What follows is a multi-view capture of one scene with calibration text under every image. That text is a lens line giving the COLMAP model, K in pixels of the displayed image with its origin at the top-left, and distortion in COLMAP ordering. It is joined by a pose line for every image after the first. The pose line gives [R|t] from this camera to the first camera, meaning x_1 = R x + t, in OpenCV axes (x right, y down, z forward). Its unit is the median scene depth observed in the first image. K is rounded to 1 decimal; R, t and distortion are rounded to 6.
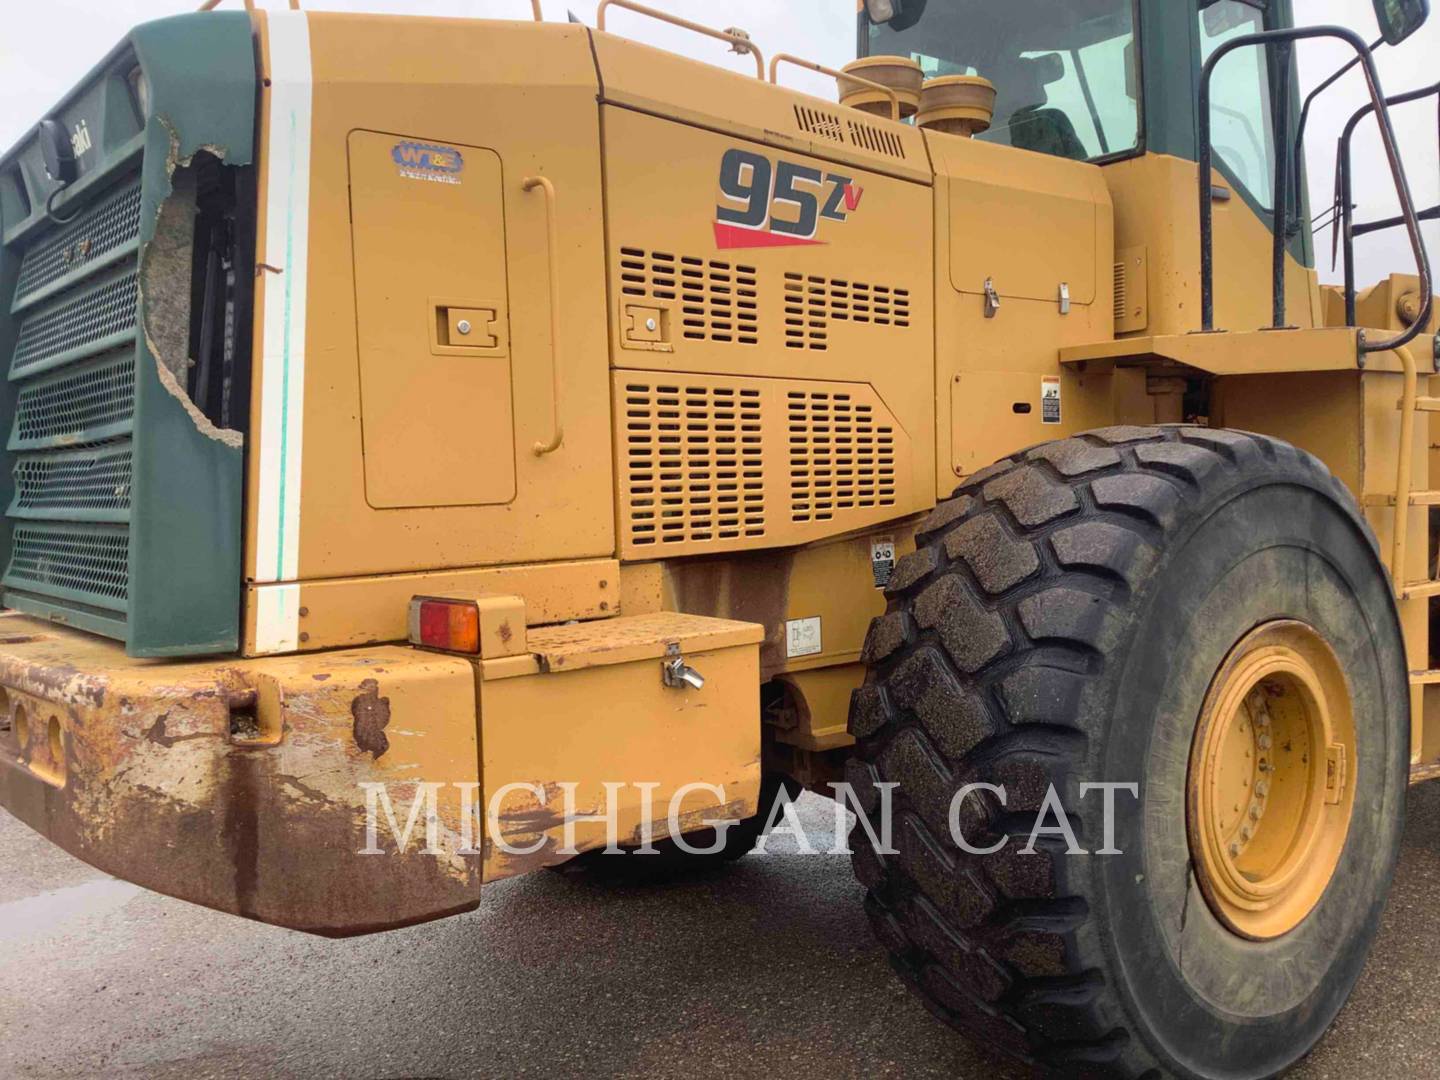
lens RADIAL K [[1319.3, 0, 705.5], [0, 1319.3, 559.3], [0, 0, 1]] dist [0.041084, 0.000000]
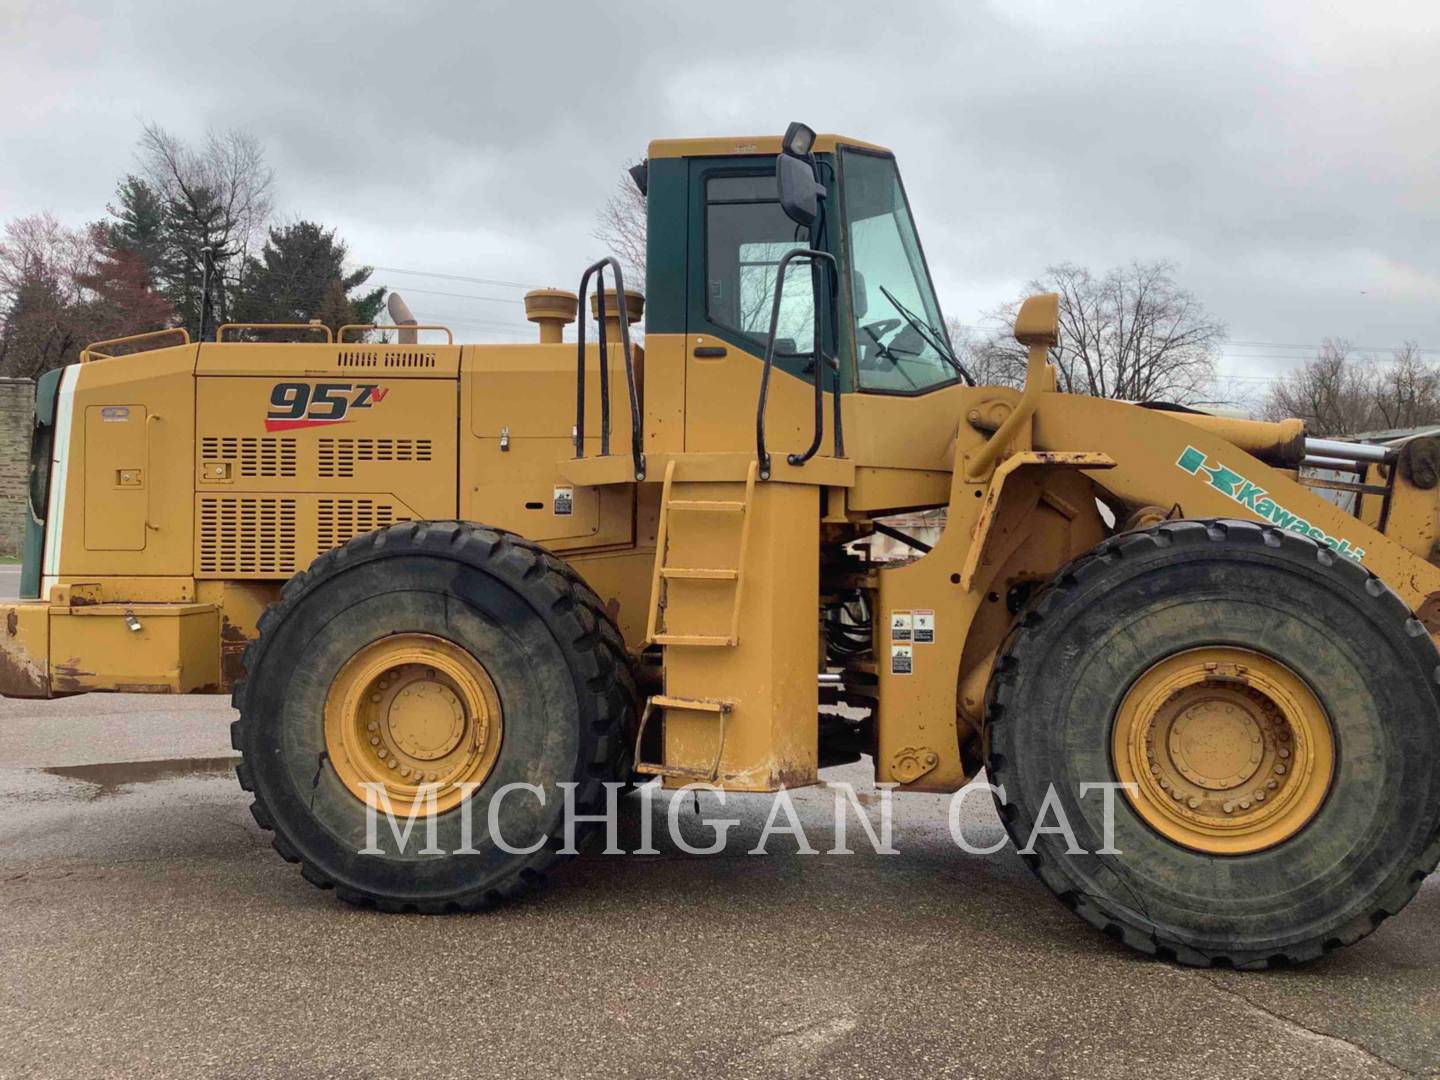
lens RADIAL K [[1319.3, 0, 710.1], [0, 1319.3, 568.3], [0, 0, 1]] dist [0.041084, 0.000000]
pose [[0.678776, 0.040399, -0.733233, 2.051531], [-0.069026, 0.997575, -0.008936, -0.052295], [0.731094, 0.056678, 0.679918, 0.106407]]
